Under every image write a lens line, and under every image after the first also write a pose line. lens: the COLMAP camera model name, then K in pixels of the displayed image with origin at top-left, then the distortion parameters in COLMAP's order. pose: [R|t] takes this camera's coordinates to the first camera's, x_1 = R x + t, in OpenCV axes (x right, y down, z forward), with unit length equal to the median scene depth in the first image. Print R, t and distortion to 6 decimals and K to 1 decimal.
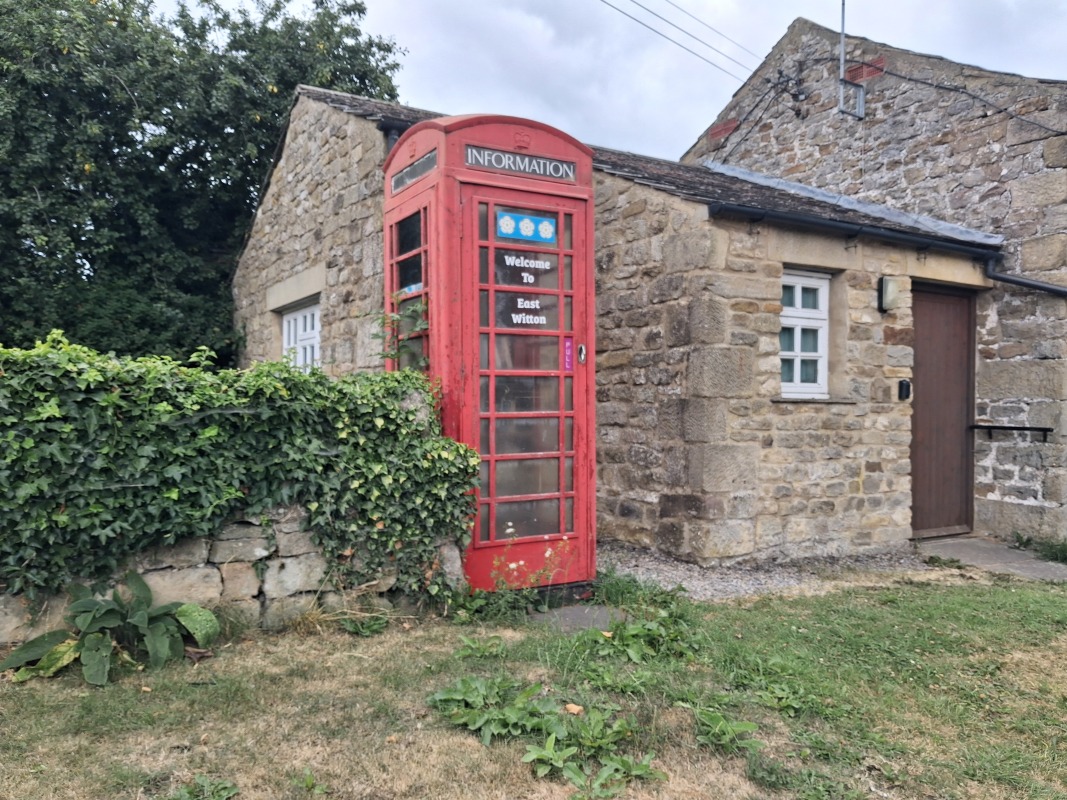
lens RADIAL K [[839.8, 0, 536.7], [0, 839.8, 381.9], [0, 0, 1]] dist [0.050377, -0.087220]
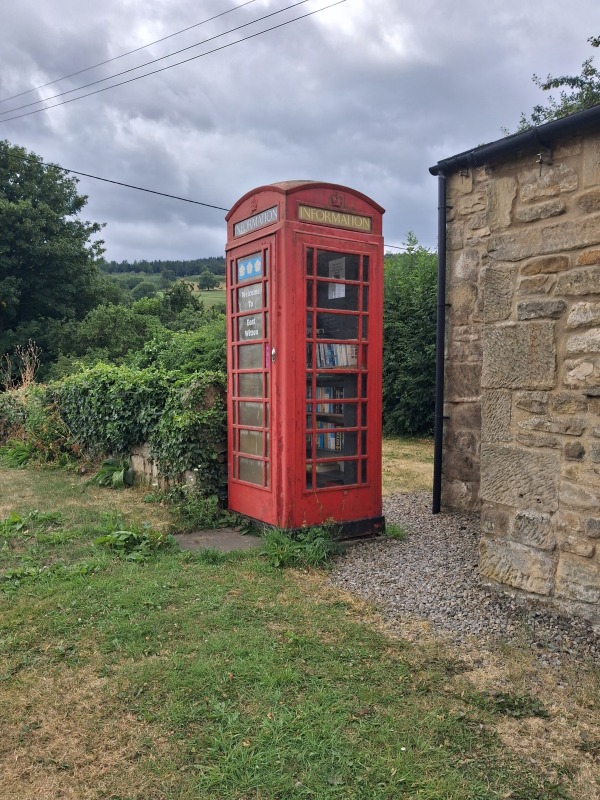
lens RADIAL K [[629.7, 0, 300.0], [0, 629.7, 400.0], [0, 0, 1]] dist [0.050377, -0.087220]
pose [[0.065430, 0.036493, -0.997190, 0.975926], [0.026872, 0.998904, 0.038319, 0.000909], [0.997495, -0.029304, 0.064377, 0.918462]]
